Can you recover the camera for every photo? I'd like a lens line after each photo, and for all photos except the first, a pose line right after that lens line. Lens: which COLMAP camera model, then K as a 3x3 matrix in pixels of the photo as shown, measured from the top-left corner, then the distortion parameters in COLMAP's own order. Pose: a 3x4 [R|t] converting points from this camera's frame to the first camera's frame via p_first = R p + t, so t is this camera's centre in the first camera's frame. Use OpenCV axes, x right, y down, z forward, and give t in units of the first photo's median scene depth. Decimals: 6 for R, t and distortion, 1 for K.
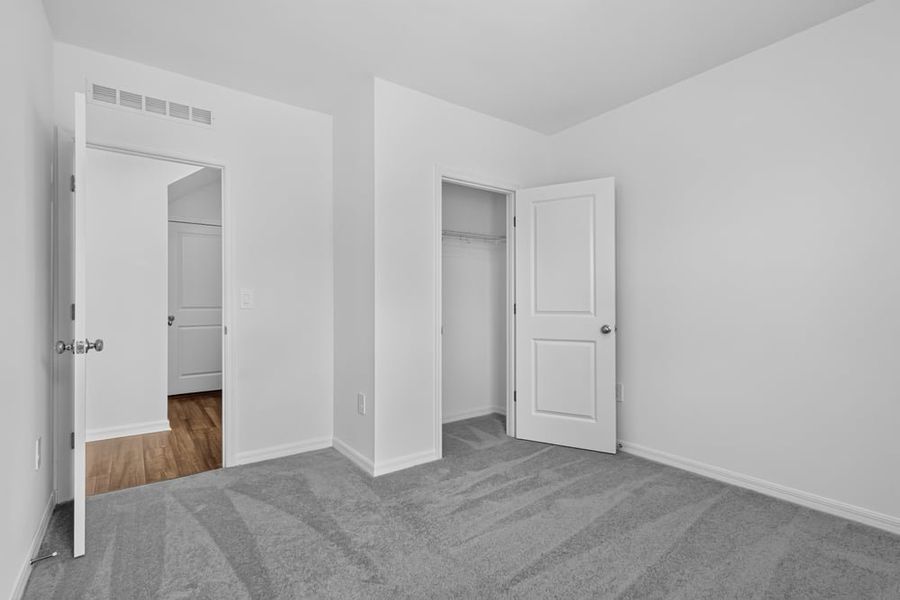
lens RADIAL K [[444.4, 0, 450.0], [0, 444.4, 300.0], [0, 0, 1]] dist [0.045555, 0.000068]
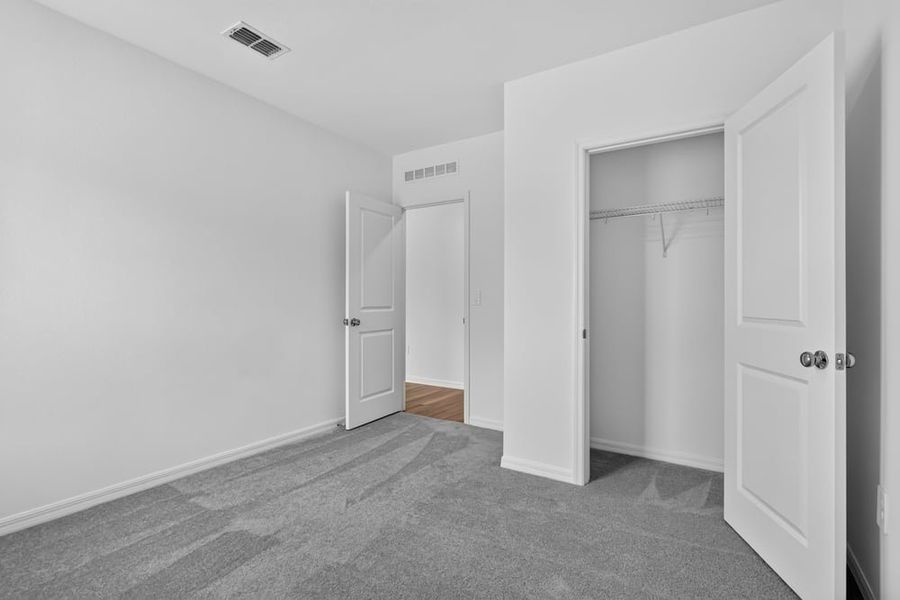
lens RADIAL K [[455.5, 0, 450.0], [0, 455.5, 300.0], [0, 0, 1]] dist [0.002048, 0.000226]
pose [[0.321989, 0.003212, -0.946738, 0.788814], [0.002167, 0.999989, 0.004130, -0.000190], [0.946741, -0.003381, 0.321979, 0.538968]]
